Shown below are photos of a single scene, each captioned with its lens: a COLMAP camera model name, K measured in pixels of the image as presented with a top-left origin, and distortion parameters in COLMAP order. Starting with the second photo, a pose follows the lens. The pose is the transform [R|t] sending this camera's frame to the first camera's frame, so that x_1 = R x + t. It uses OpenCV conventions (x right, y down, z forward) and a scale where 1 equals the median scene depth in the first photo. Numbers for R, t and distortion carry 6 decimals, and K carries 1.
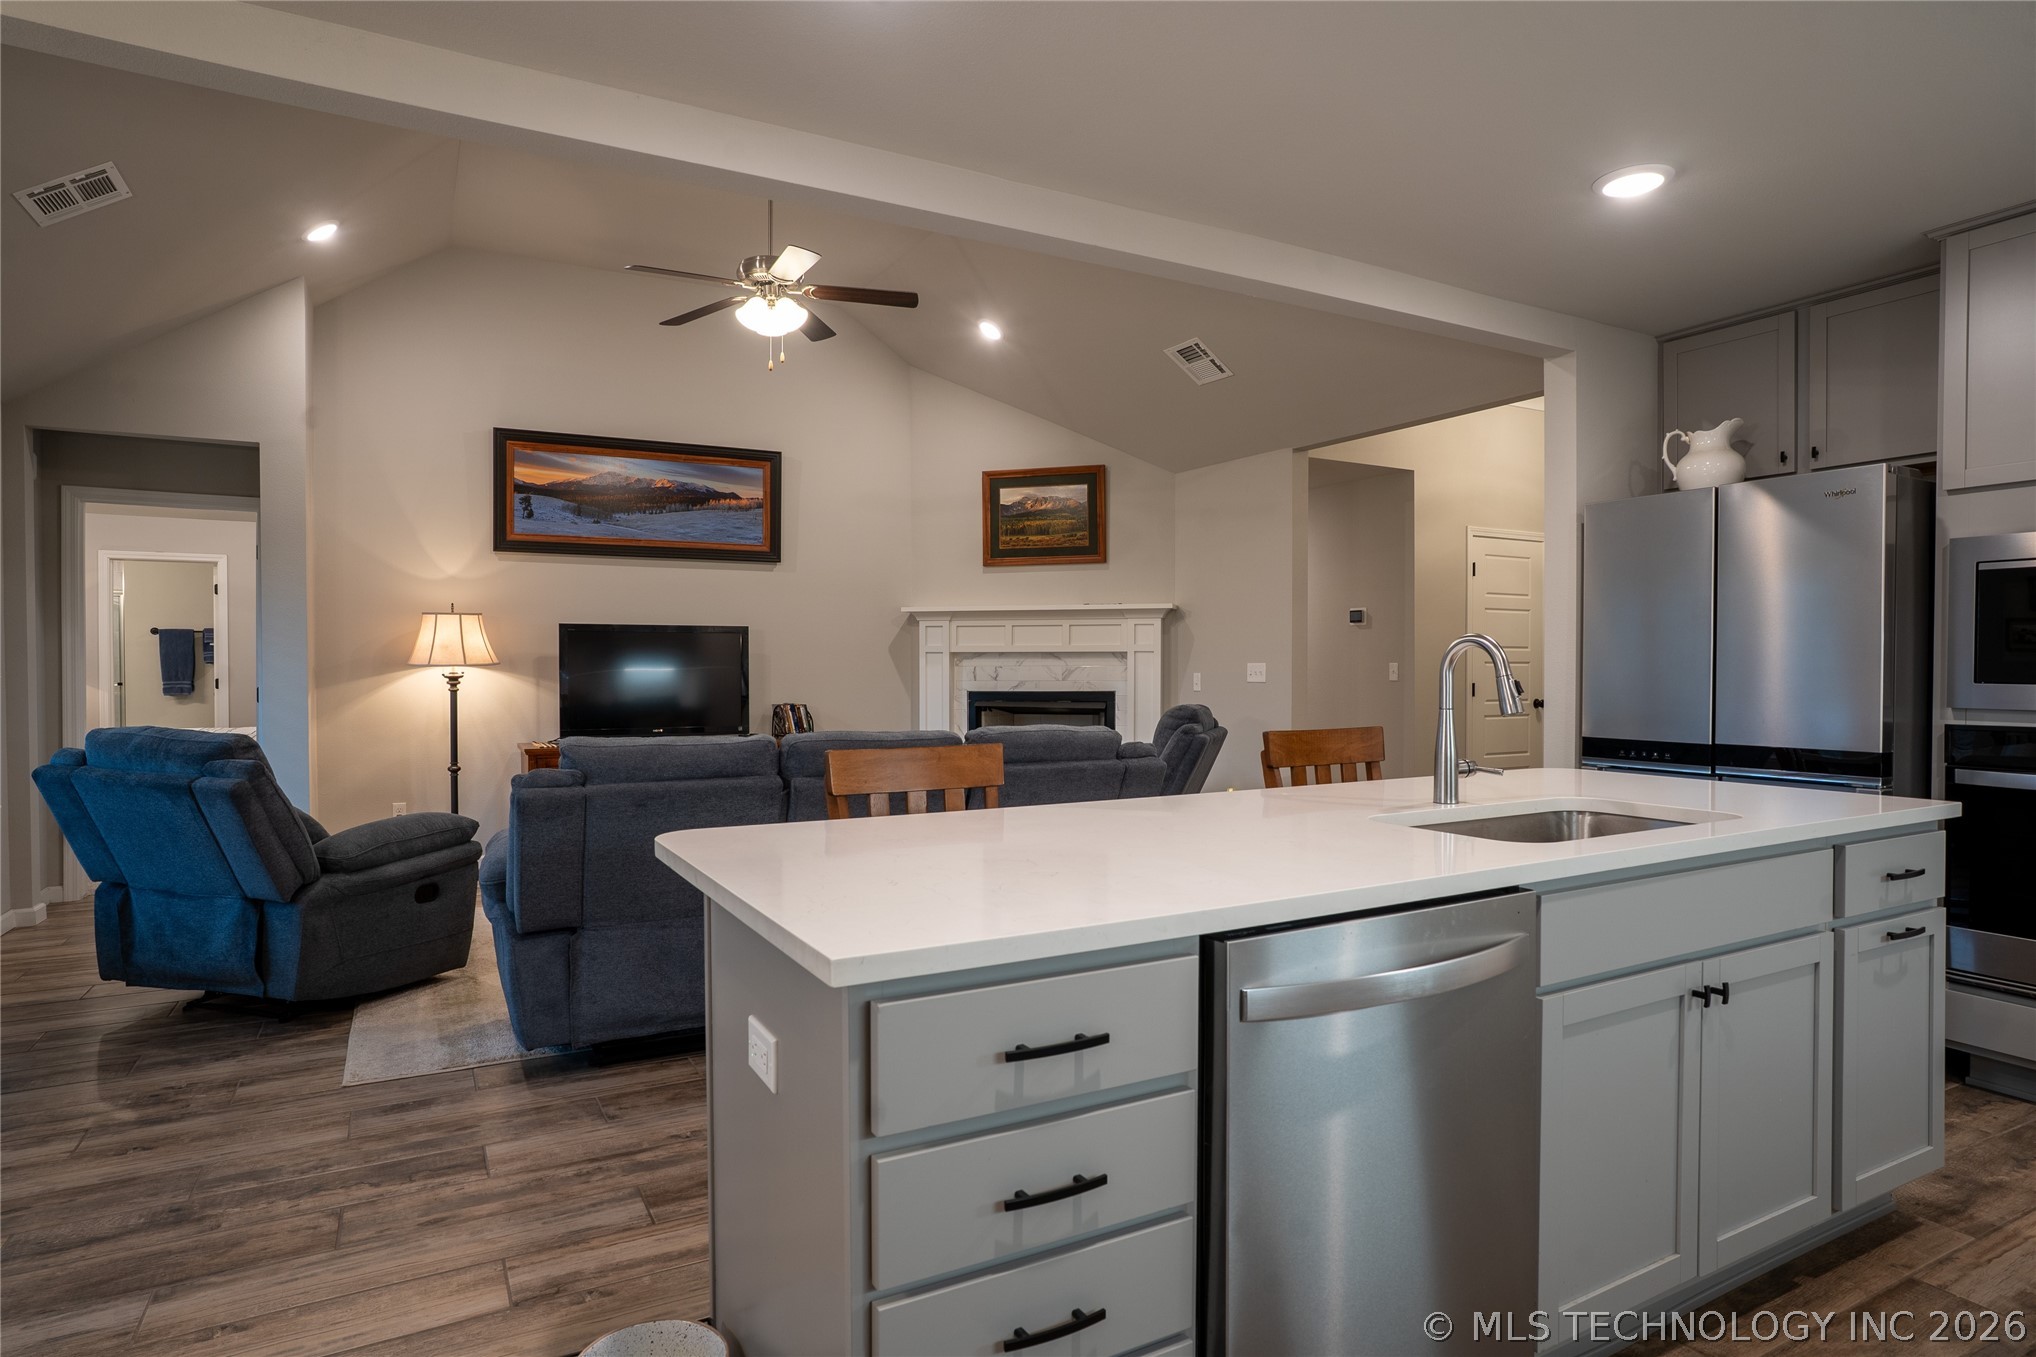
lens RADIAL K [[1166.4, 0, 1017.1], [0, 1166.4, 677.5], [0, 0, 1]] dist [-0.004365, -0.001114]
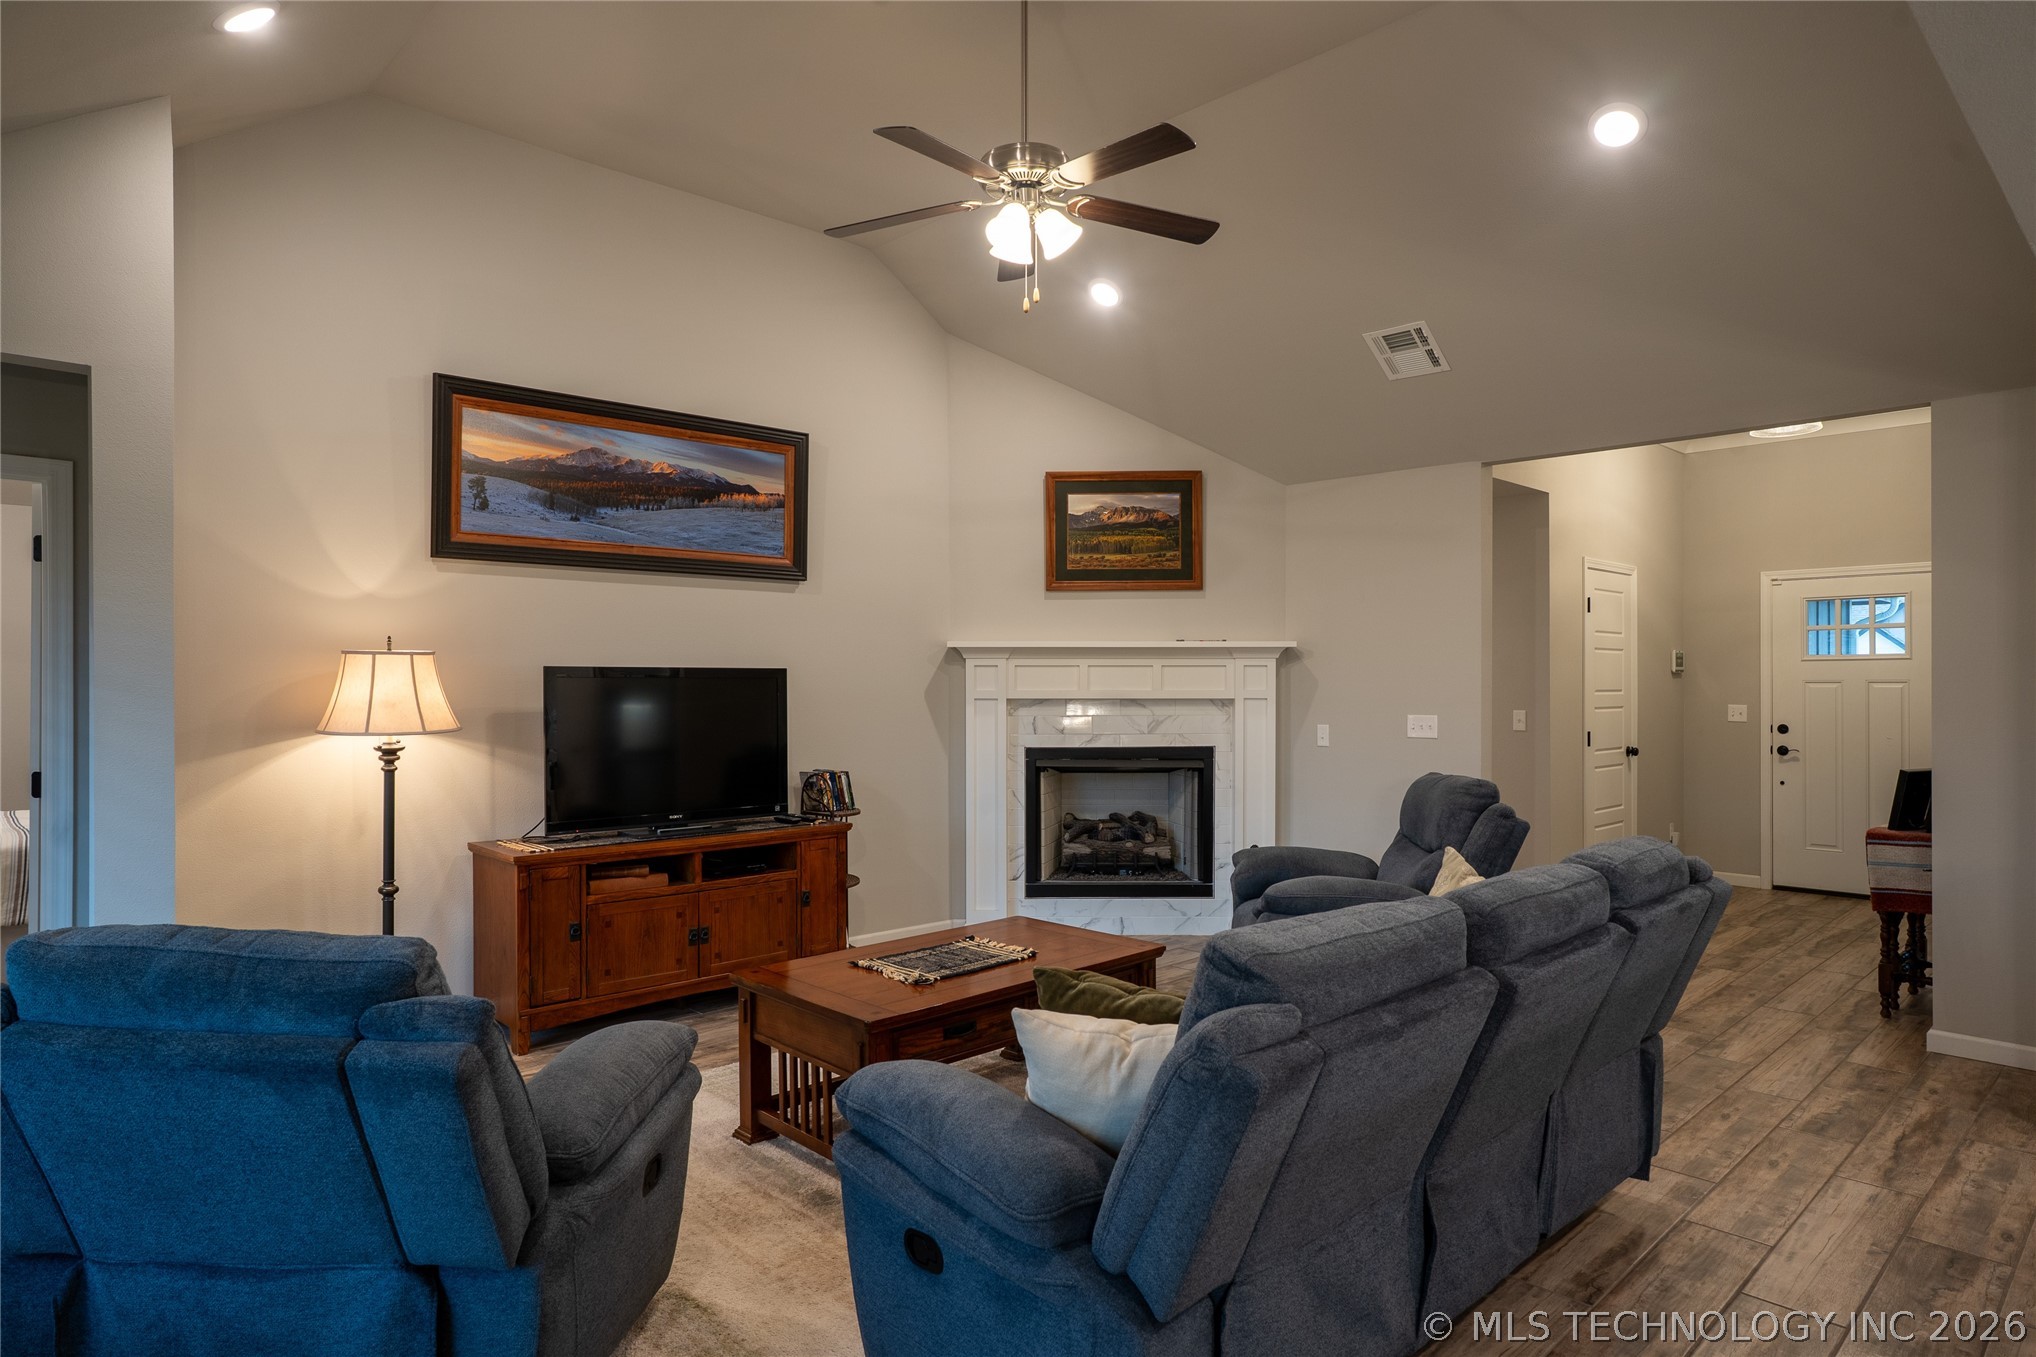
lens RADIAL K [[1206.4, 0, 1019.3], [0, 1206.4, 676.2], [0, 0, 1]] dist [0.001360, 0.008368]
pose [[0.964029, 0.001194, 0.265796, -0.282346], [0.002363, 0.999912, -0.013062, -0.027700], [-0.265788, 0.013220, 0.963941, 0.222347]]
